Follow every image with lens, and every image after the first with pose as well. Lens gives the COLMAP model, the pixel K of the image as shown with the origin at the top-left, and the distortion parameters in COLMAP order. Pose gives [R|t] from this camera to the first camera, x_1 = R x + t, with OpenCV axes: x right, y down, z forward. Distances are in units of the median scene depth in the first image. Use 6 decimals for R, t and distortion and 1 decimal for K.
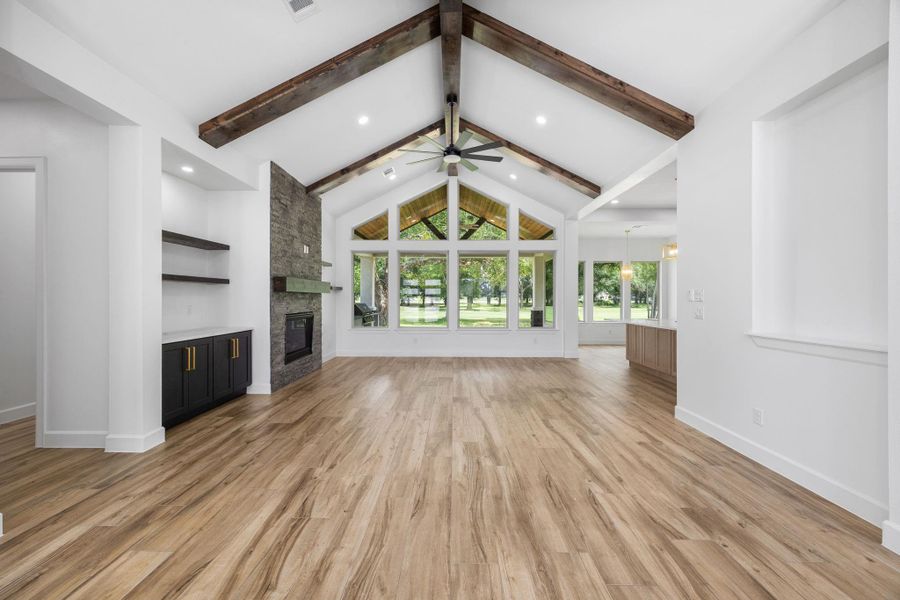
lens RADIAL K [[359.5, 0, 450.0], [0, 359.5, 300.0], [0, 0, 1]] dist [0.002155, 0.000072]
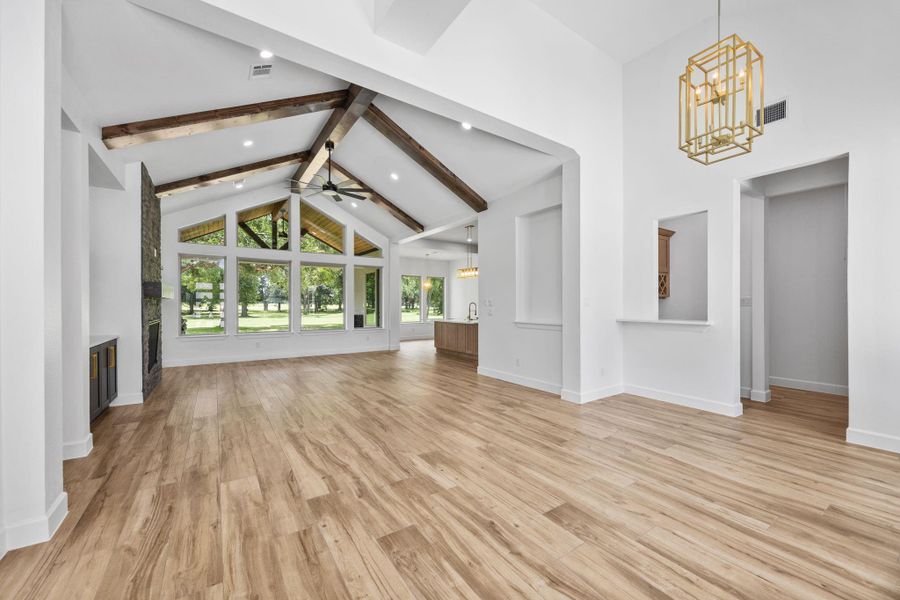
lens RADIAL K [[347.4, 0, 449.0], [0, 347.4, 303.1], [0, 0, 1]] dist [-0.000926, -0.000017]
pose [[0.822952, 0.001517, 0.568108, -0.460582], [0.002752, 0.999974, -0.006656, 0.001795], [-0.568104, 0.007041, 0.822927, -0.311507]]
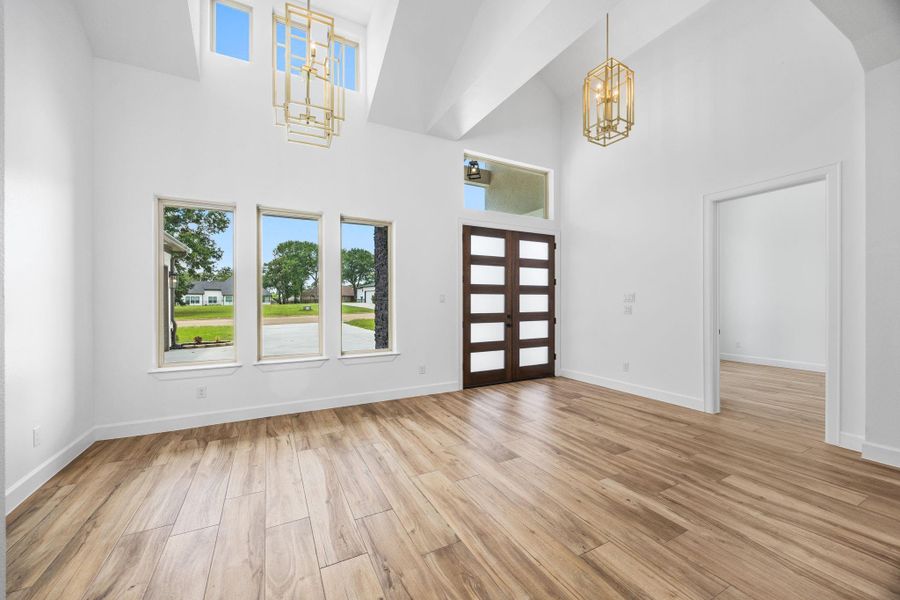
lens RADIAL K [[347.4, 0, 449.0], [0, 347.4, 303.1], [0, 0, 1]] dist [-0.000926, -0.000017]
pose [[-0.879572, 0.006467, -0.475722, 0.504982], [0.000126, 0.999911, 0.013359, -0.004225], [0.475766, 0.011691, -0.879494, 0.681396]]
